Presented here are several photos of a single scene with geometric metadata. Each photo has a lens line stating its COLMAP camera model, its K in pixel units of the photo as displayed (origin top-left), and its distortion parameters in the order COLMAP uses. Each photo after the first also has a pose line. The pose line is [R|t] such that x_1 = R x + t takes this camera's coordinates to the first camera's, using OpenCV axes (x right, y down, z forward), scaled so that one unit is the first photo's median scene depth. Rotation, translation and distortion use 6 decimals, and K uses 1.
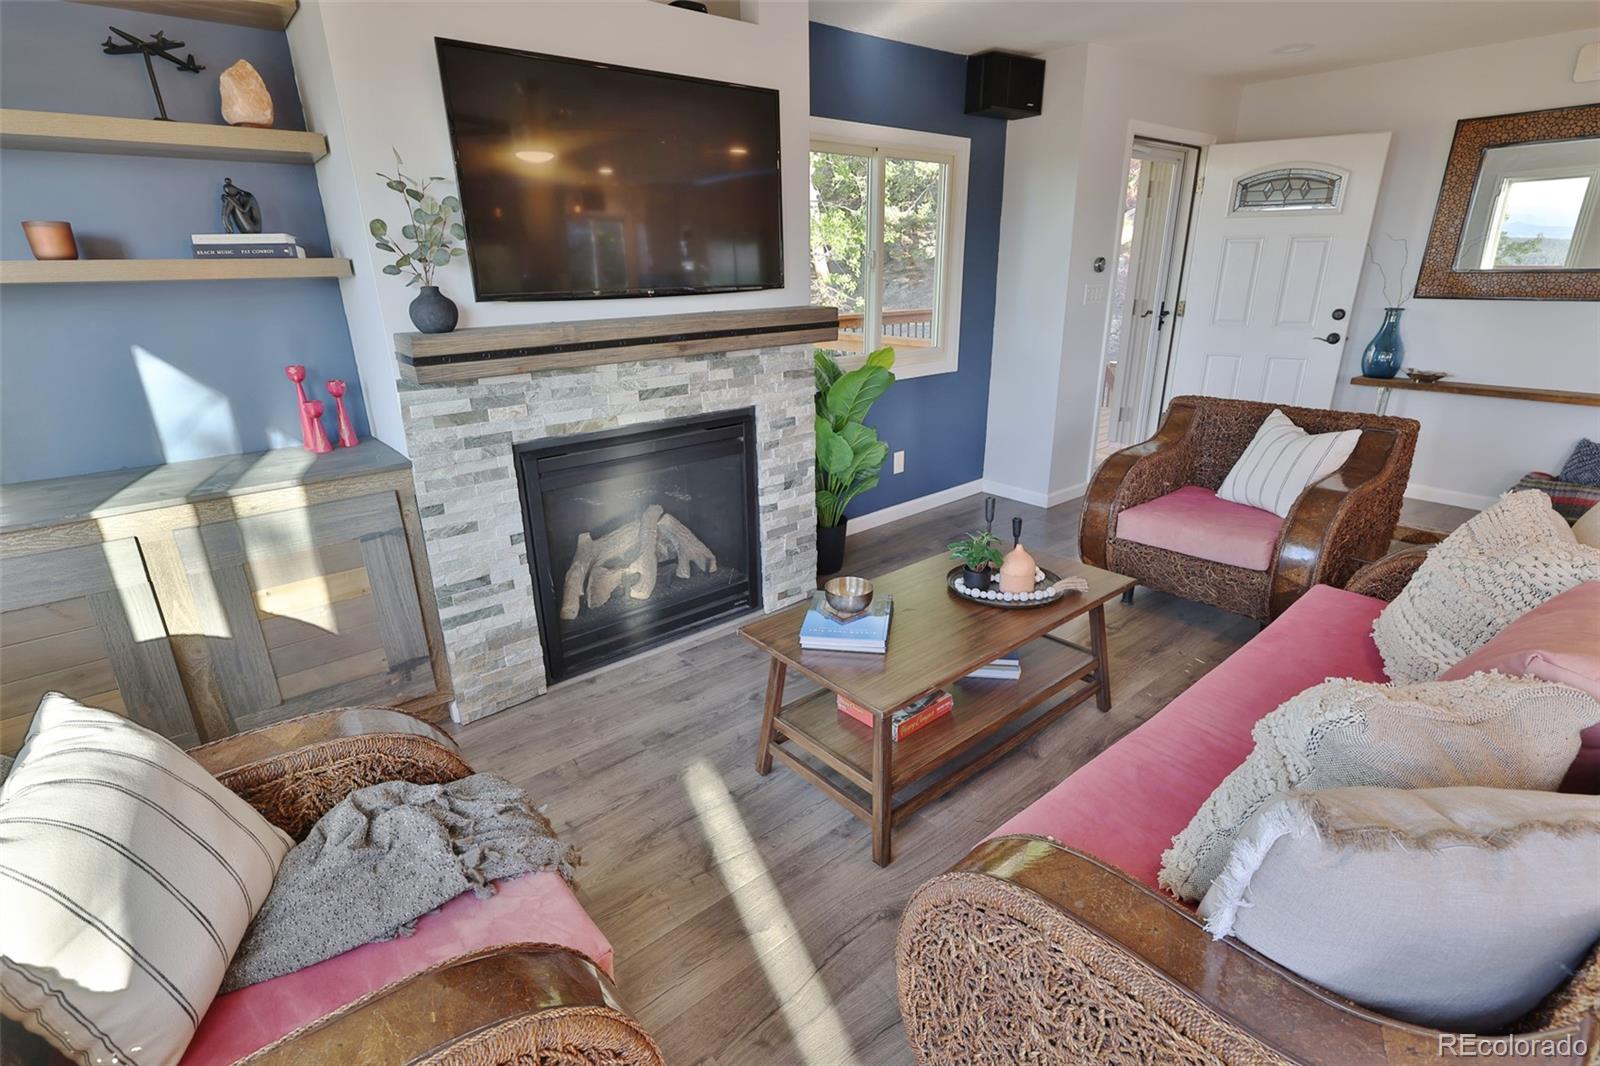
lens RADIAL K [[768.1, 0, 801.1], [0, 768.1, 535.8], [0, 0, 1]] dist [-0.000810, -0.000092]
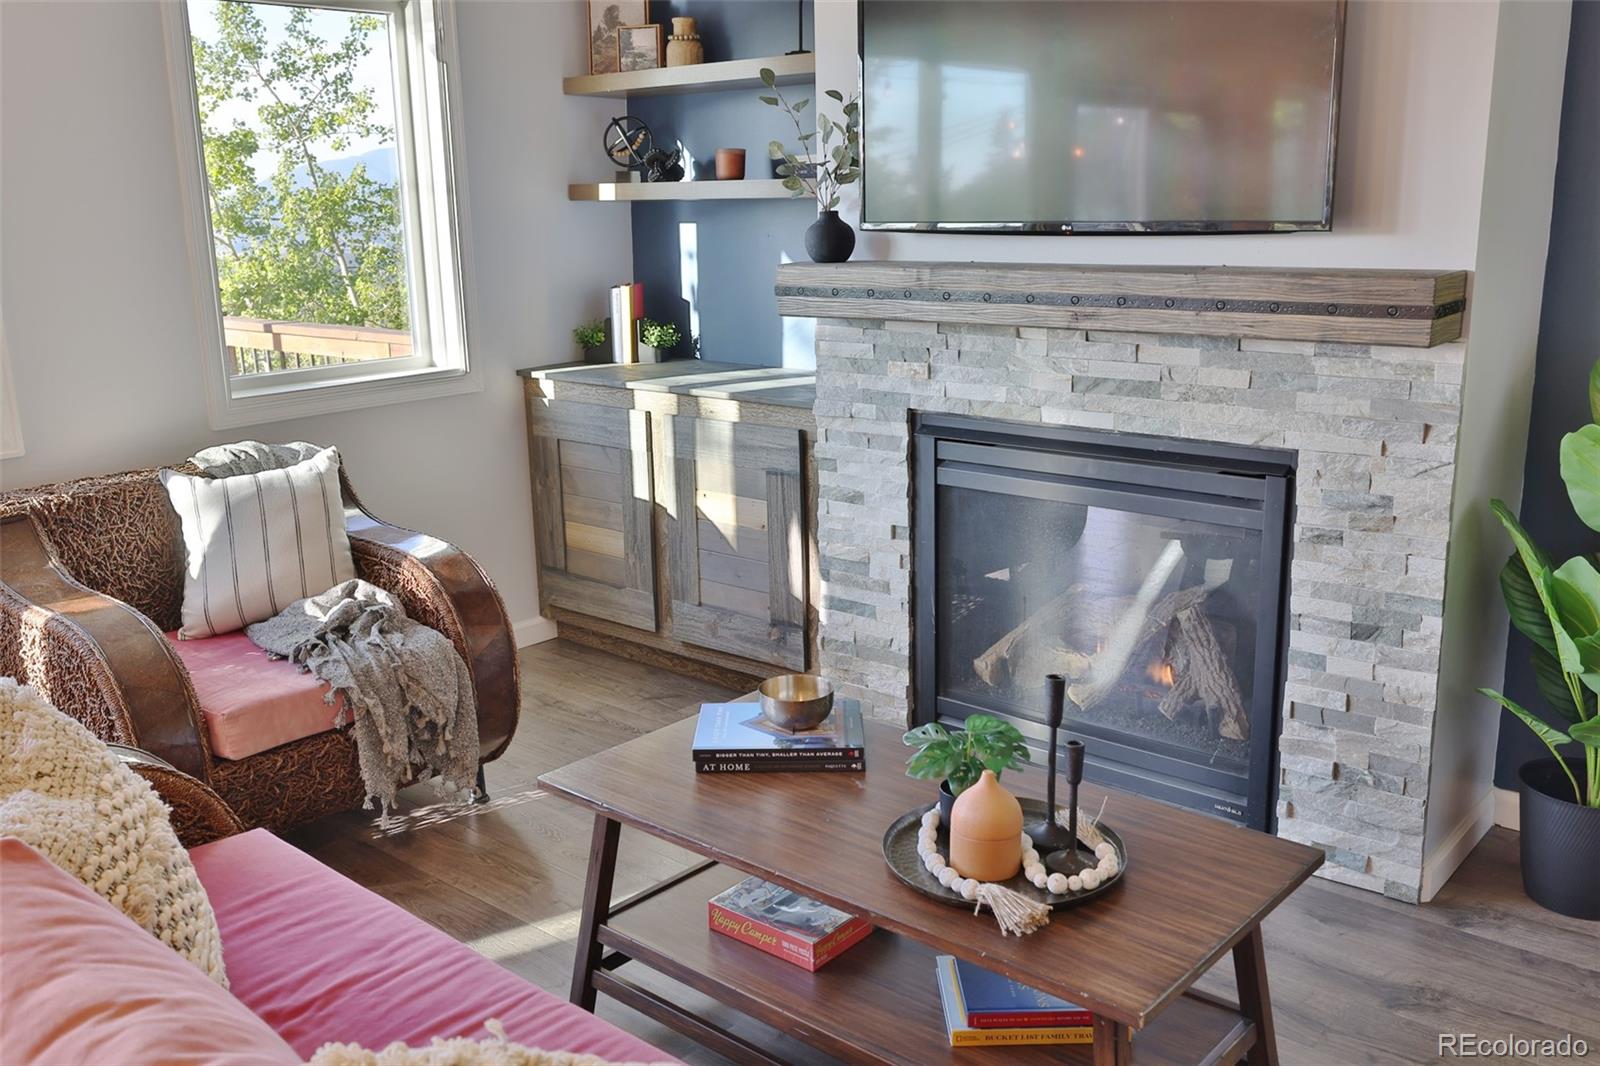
lens RADIAL K [[1396.3, 0, 801.1], [0, 1396.3, 533.1], [0, 0, 1]] dist [-0.003748, 0.000205]
pose [[0.155574, 0.238903, -0.958500, 0.951822], [-0.321221, 0.929815, 0.179616, -0.213301], [0.934138, 0.279947, 0.221396, 0.591791]]
